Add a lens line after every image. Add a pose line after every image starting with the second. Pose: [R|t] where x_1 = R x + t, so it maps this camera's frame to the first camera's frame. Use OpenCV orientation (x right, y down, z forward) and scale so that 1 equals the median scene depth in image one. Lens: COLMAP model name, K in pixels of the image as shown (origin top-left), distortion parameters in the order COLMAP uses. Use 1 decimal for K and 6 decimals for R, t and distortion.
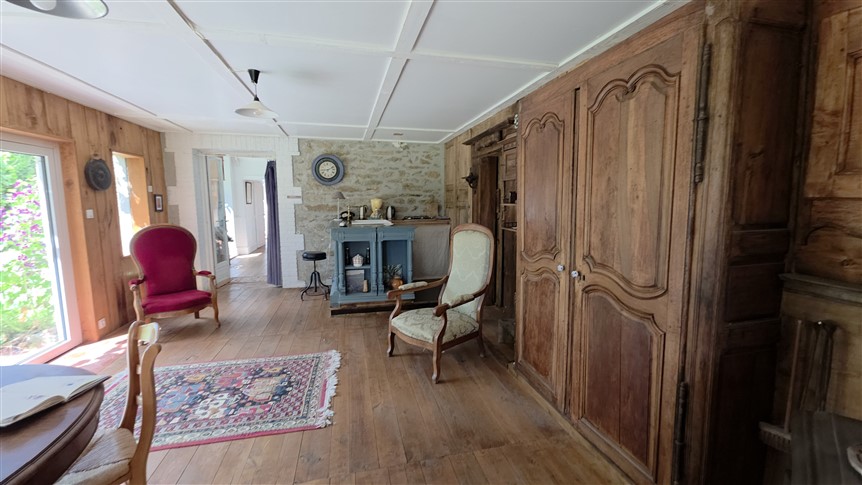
lens RADIAL K [[343.0, 0, 430.7], [0, 343.0, 238.7], [0, 0, 1]] dist [0.000607, -0.003773]
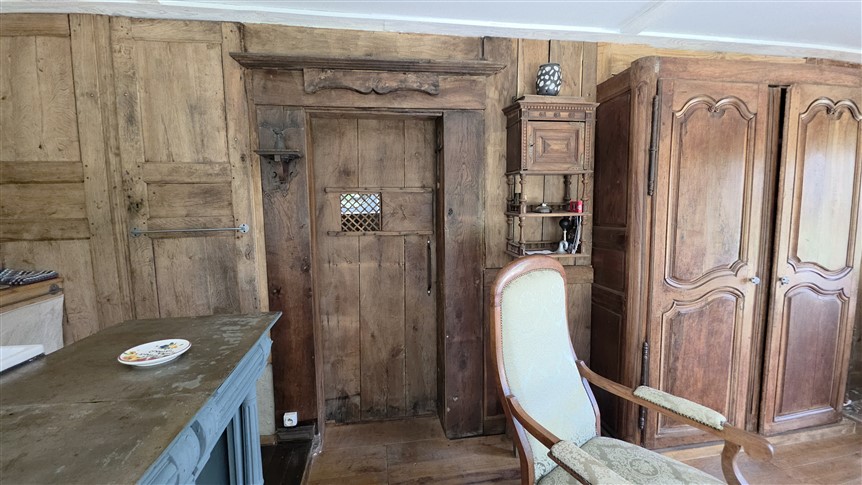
lens RADIAL K [[343.0, 0, 431.1], [0, 343.0, 241.9], [0, 0, 1]] dist [0.000607, -0.003773]
pose [[0.101172, -0.082855, 0.991413, -0.559225], [0.125998, 0.989569, 0.069843, -0.174645], [-0.986858, 0.117850, 0.110557, 1.663128]]
